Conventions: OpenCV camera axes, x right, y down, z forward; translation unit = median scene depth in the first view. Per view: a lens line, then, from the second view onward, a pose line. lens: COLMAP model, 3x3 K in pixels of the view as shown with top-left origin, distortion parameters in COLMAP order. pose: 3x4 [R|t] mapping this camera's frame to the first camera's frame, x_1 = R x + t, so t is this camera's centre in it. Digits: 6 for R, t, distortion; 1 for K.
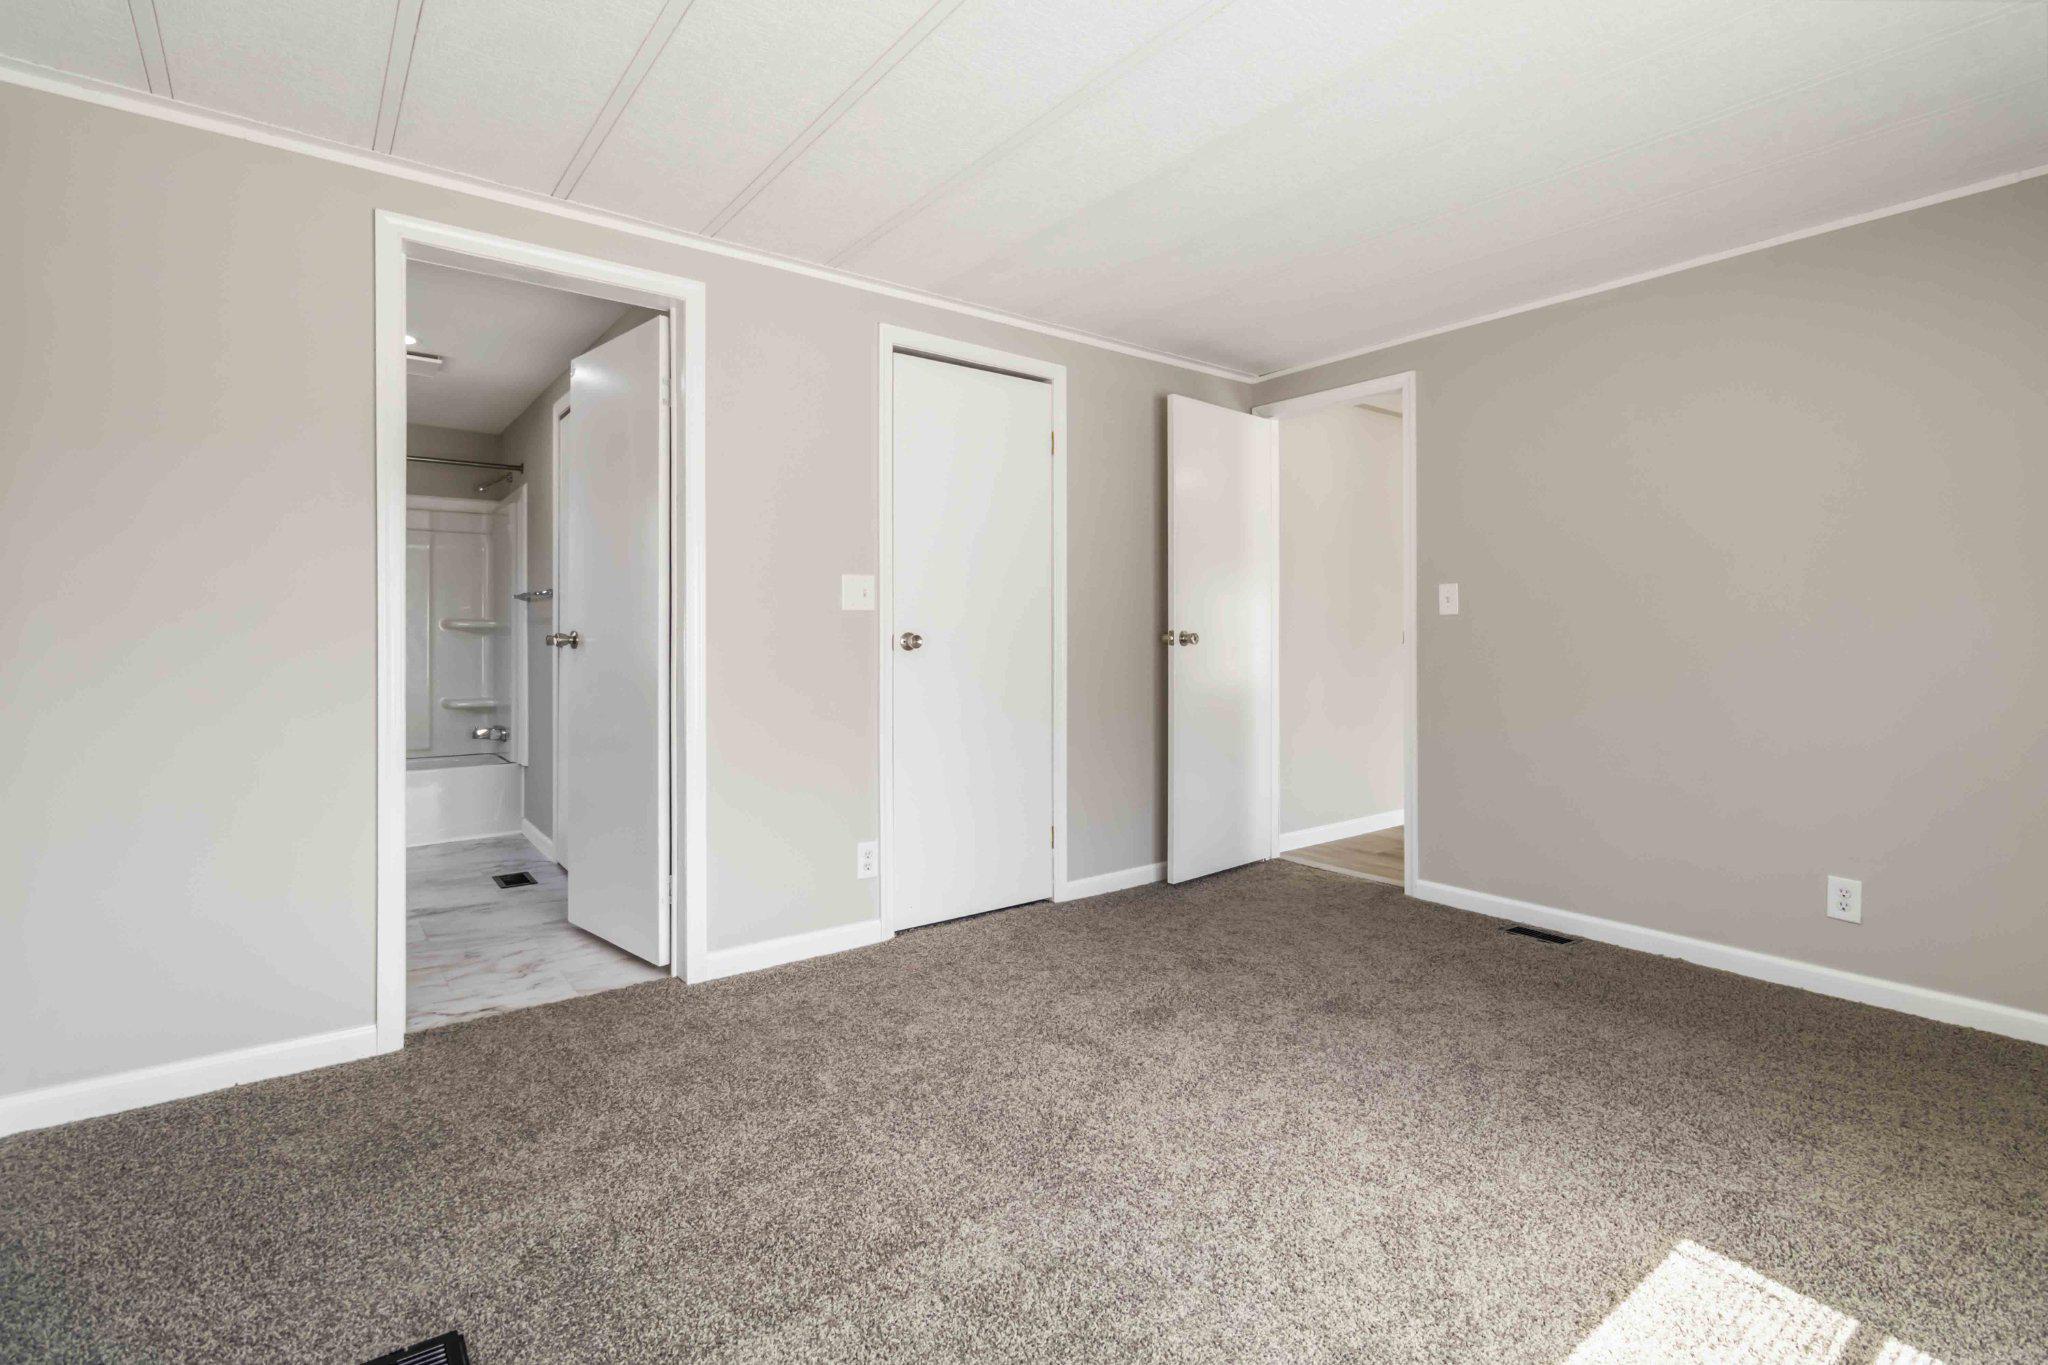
lens RADIAL K [[943.2, 0, 1021.4], [0, 943.2, 665.4], [0, 0, 1]] dist [-0.003127, -0.001404]
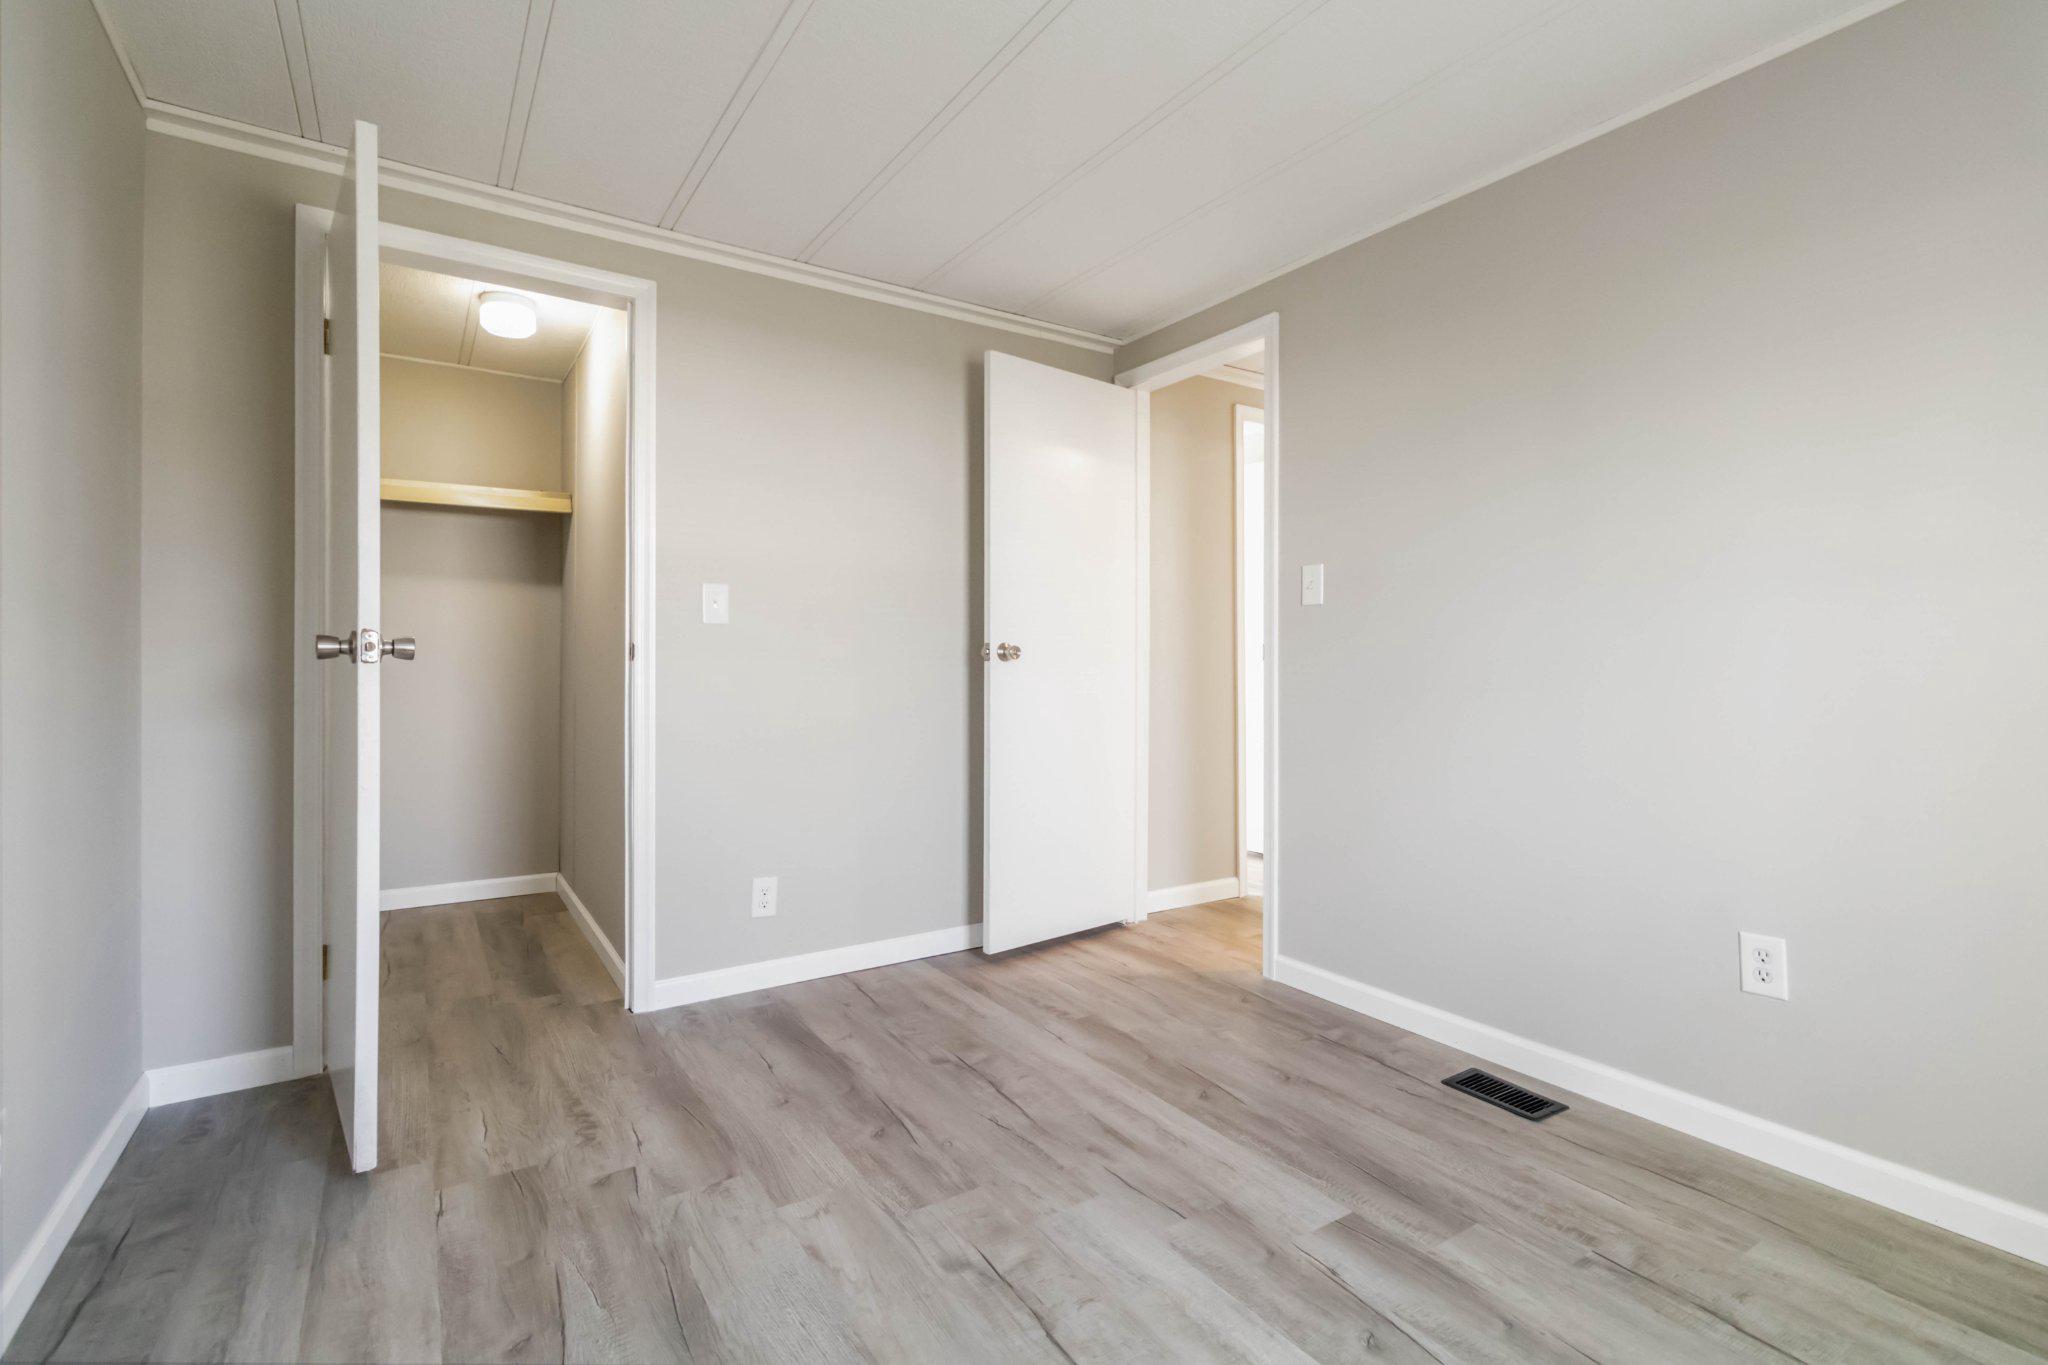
lens RADIAL K [[943.2, 0, 1024.4], [0, 943.2, 666.4], [0, 0, 1]] dist [-0.003127, -0.001404]
pose [[0.997753, 0.002886, -0.066934, 0.245404], [-0.003599, 0.999938, -0.010543, -0.007748], [0.066900, 0.010761, 0.997702, 0.181990]]
